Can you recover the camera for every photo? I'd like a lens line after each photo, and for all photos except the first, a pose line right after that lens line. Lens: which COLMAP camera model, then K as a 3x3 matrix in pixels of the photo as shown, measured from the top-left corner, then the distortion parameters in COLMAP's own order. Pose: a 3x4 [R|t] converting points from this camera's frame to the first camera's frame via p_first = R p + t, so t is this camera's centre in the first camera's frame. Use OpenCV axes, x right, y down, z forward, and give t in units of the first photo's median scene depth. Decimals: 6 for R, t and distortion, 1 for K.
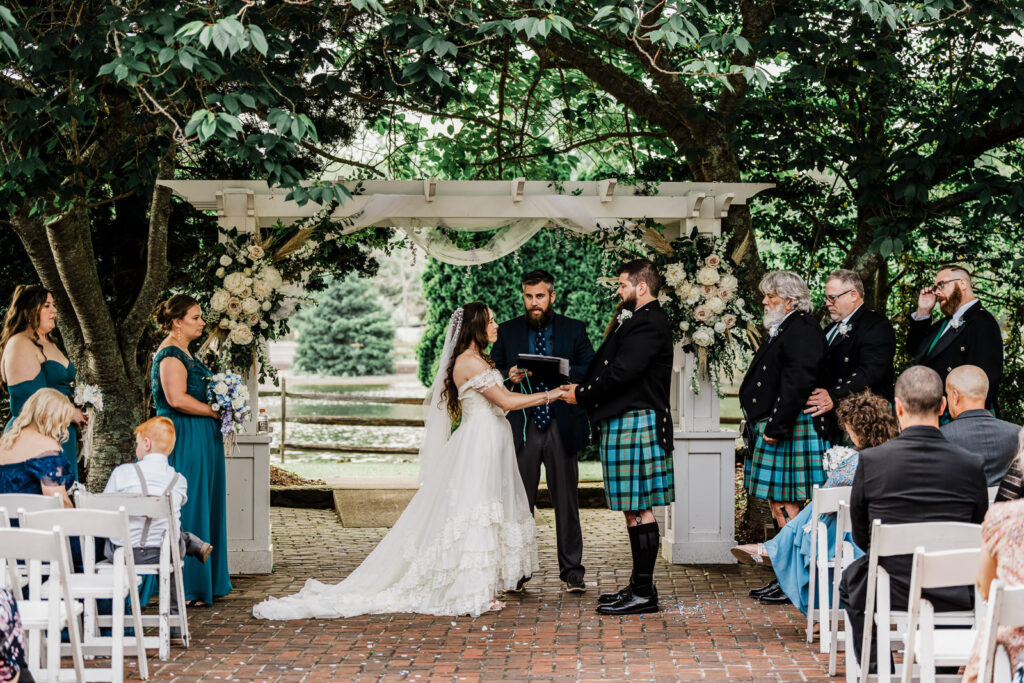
lens RADIAL K [[2133.9, 0, 512.0], [0, 2133.9, 341.5], [0, 0, 1]] dist [-0.002539, -0.172131]
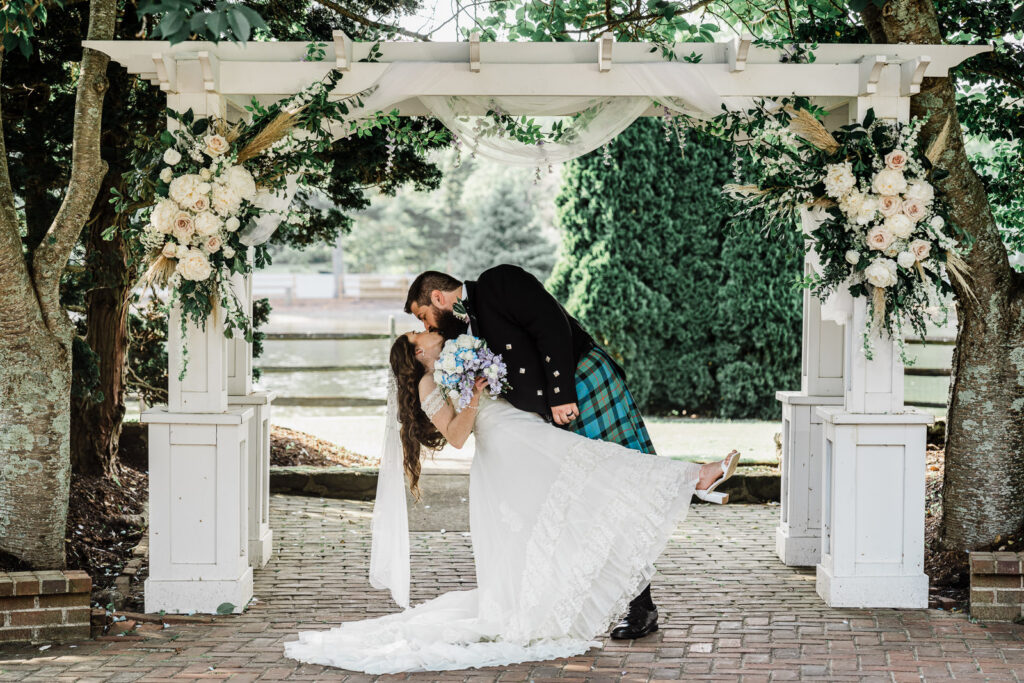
lens RADIAL K [[2149.1, 0, 515.2], [0, 2149.1, 363.0], [0, 0, 1]] dist [0.035642, 0.121093]
pose [[0.996482, 0.008987, -0.083328, 0.031599], [-0.005602, 0.999153, 0.040764, -0.000911], [0.083624, -0.040153, 0.995688, 0.313915]]
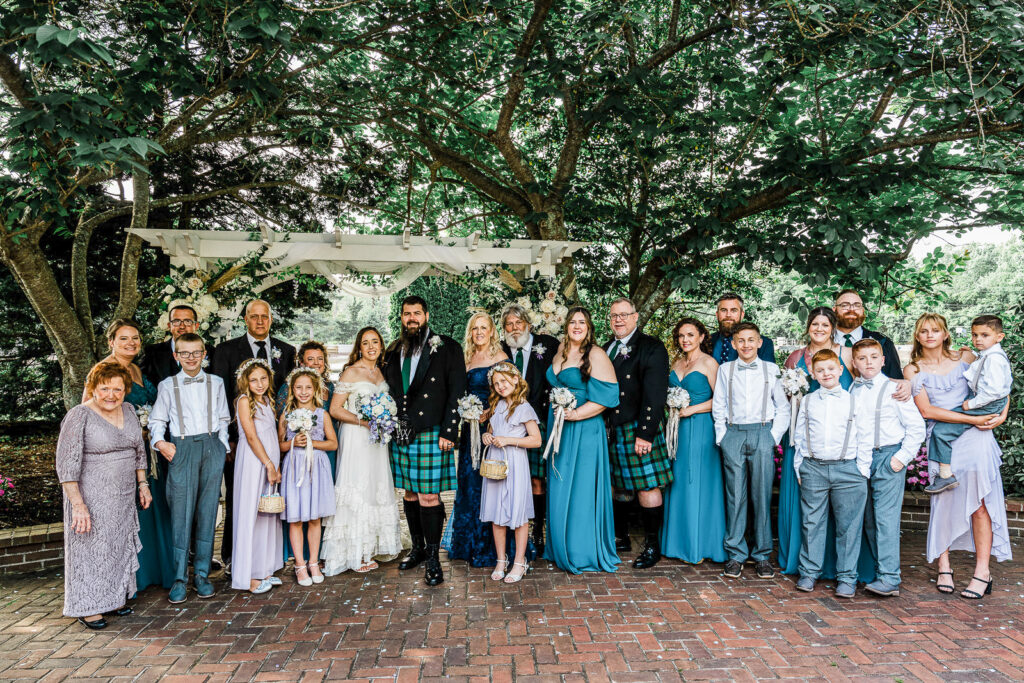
lens RADIAL K [[715.6, 0, 512.0], [0, 715.6, 341.5], [0, 0, 1]] dist [-0.003344, 0.001654]
pose [[0.994747, 0.003508, 0.102305, 0.022513], [-0.003113, 0.999987, -0.004018, -0.006156], [-0.102318, 0.003678, 0.994745, 0.544121]]
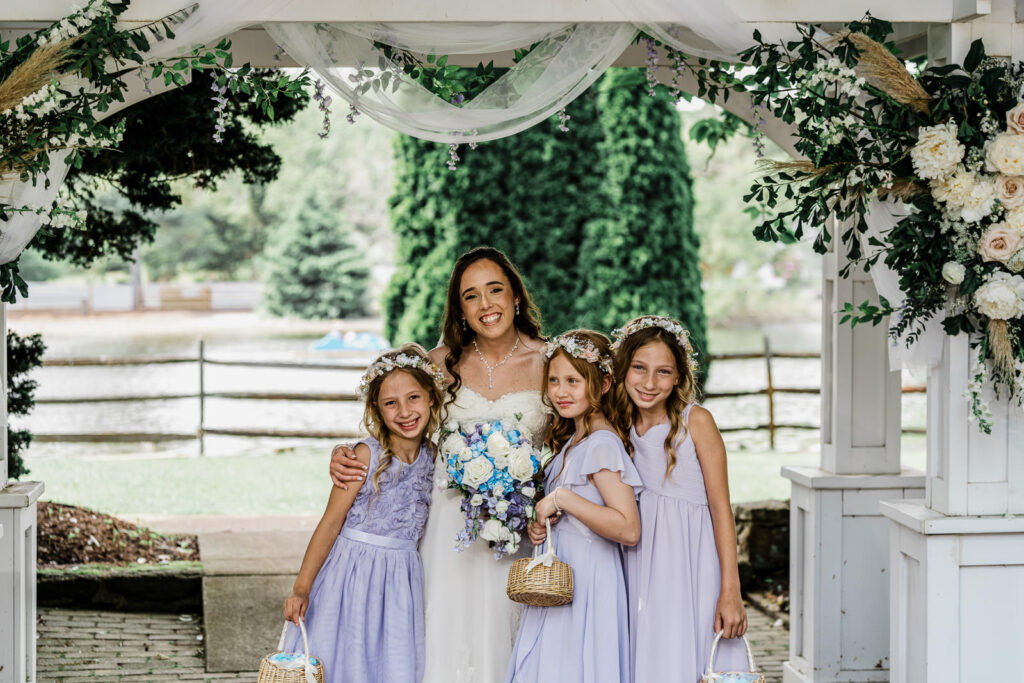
lens RADIAL K [[2133.9, 0, 512.0], [0, 2133.9, 341.5], [0, 0, 1]] dist [-0.002539, -0.172131]
pose [[0.999940, -0.007748, 0.007799, -0.011280], [0.007519, 0.999549, 0.029056, -0.006548], [-0.008020, -0.028996, 0.999547, 0.571473]]
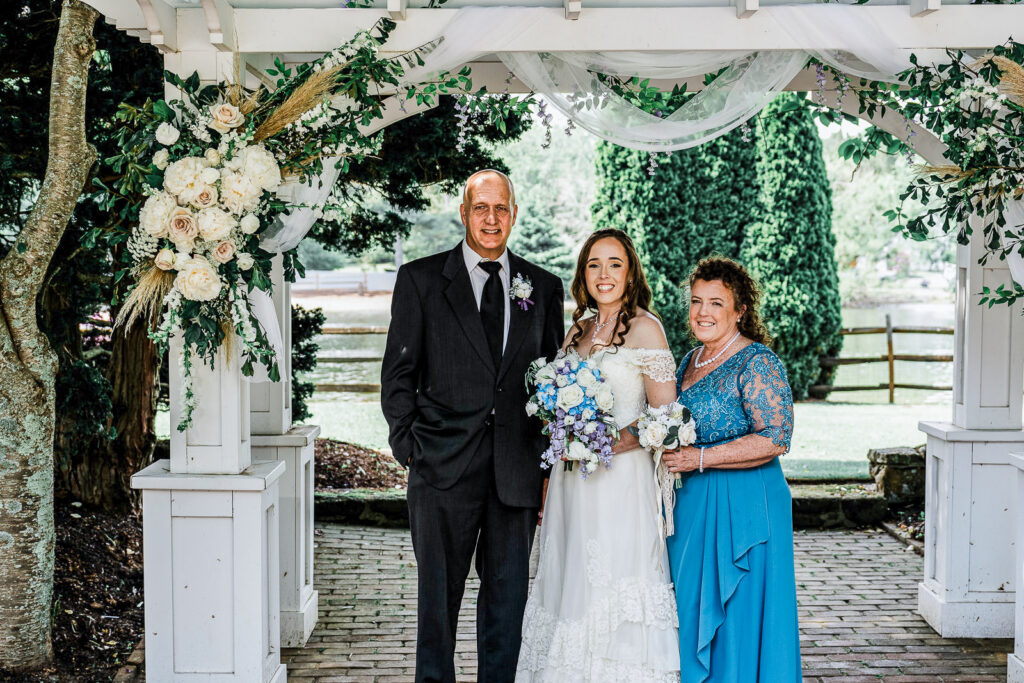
lens RADIAL K [[1615.2, 0, 512.0], [0, 1615.2, 341.5], [0, 0, 1]] dist [0.008416, 0.018137]
pose [[0.995303, 0.001699, -0.096789, -0.015450], [0.002552, 0.999038, 0.043773, -0.005328], [0.096770, -0.043815, 0.994342, 0.607095]]
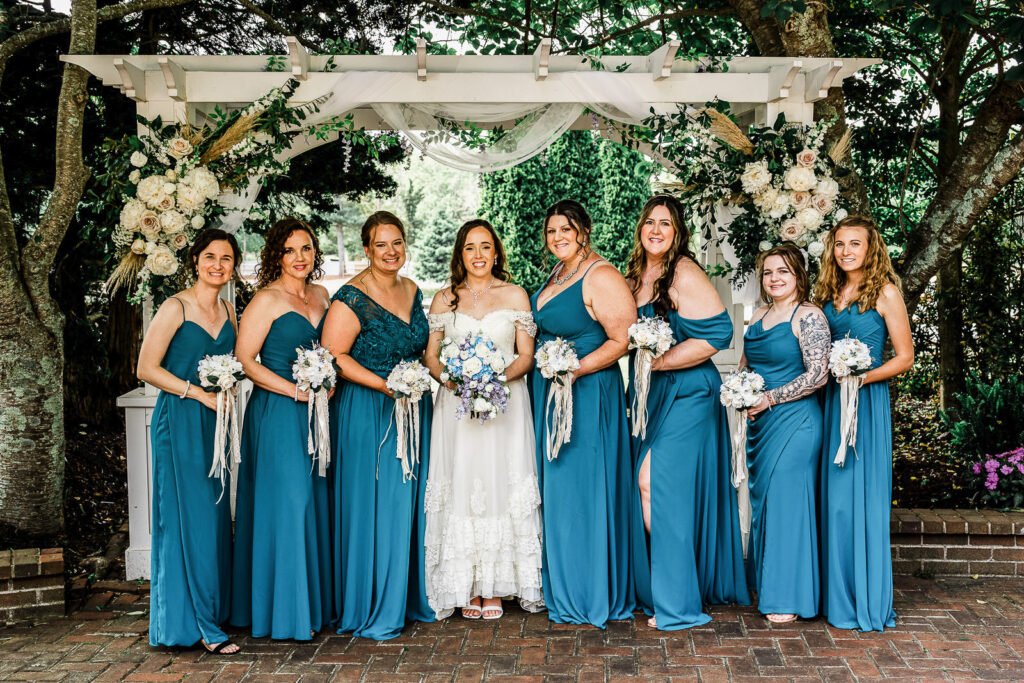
lens RADIAL K [[1228.2, 0, 513.0], [0, 1228.2, 348.9], [0, 0, 1]] dist [-0.002348, -0.002976]
pose [[0.999534, -0.002183, -0.030453, 0.005455], [0.004374, 0.997390, 0.072067, -0.003149], [0.030216, -0.072167, 0.996935, 0.565686]]
